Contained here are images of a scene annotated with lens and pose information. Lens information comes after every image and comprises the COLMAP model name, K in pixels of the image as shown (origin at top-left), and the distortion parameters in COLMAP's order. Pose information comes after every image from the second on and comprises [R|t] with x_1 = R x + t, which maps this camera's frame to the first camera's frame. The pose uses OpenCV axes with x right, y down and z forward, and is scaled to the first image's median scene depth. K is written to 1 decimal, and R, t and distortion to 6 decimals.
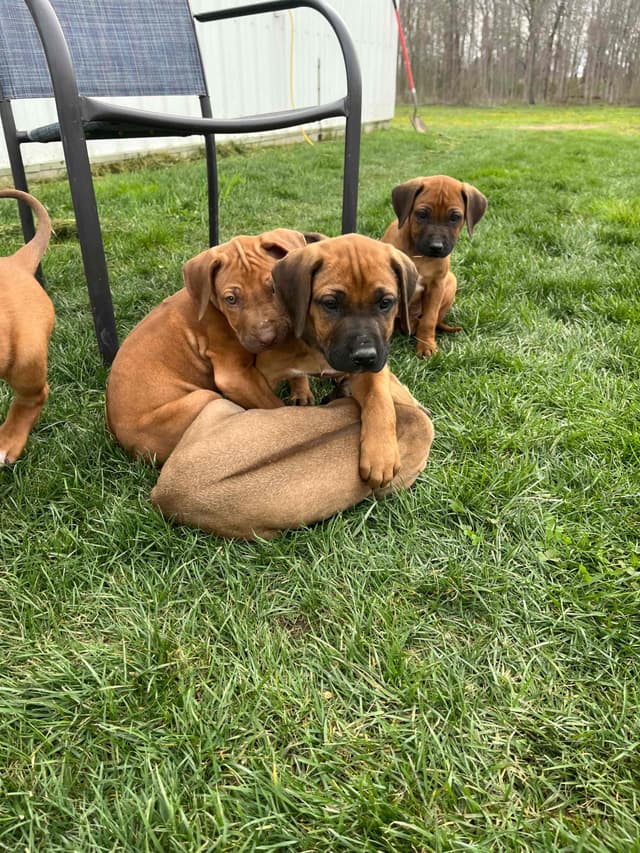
lens RADIAL K [[669.1, 0, 318.0], [0, 669.1, 436.4], [0, 0, 1]] dist [0.061382, -0.111084]
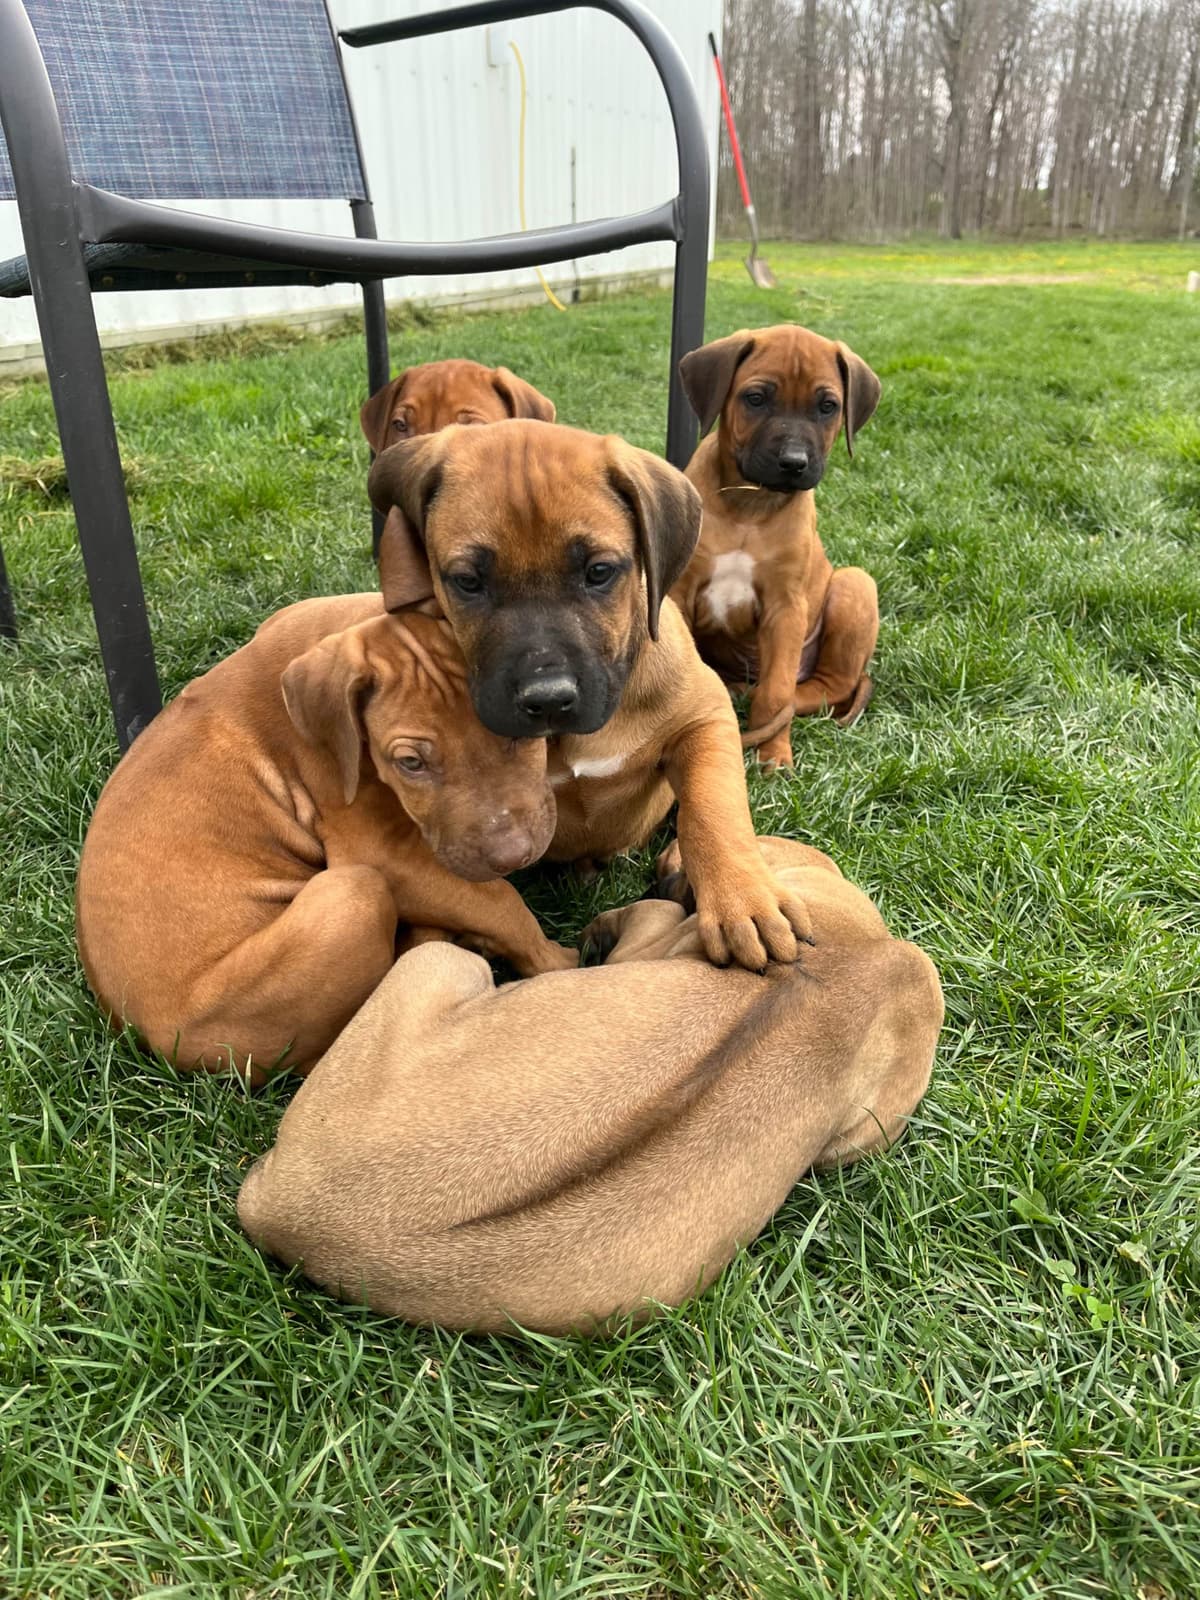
lens RADIAL K [[1253.3, 0, 600.0], [0, 1253.3, 800.0], [0, 0, 1]] dist [0.055024, -0.097280]
pose [[0.999588, -0.008575, 0.027378, -0.028127], [0.009635, 0.999199, -0.038835, -0.048690], [-0.027023, 0.039083, 0.998871, 0.124900]]
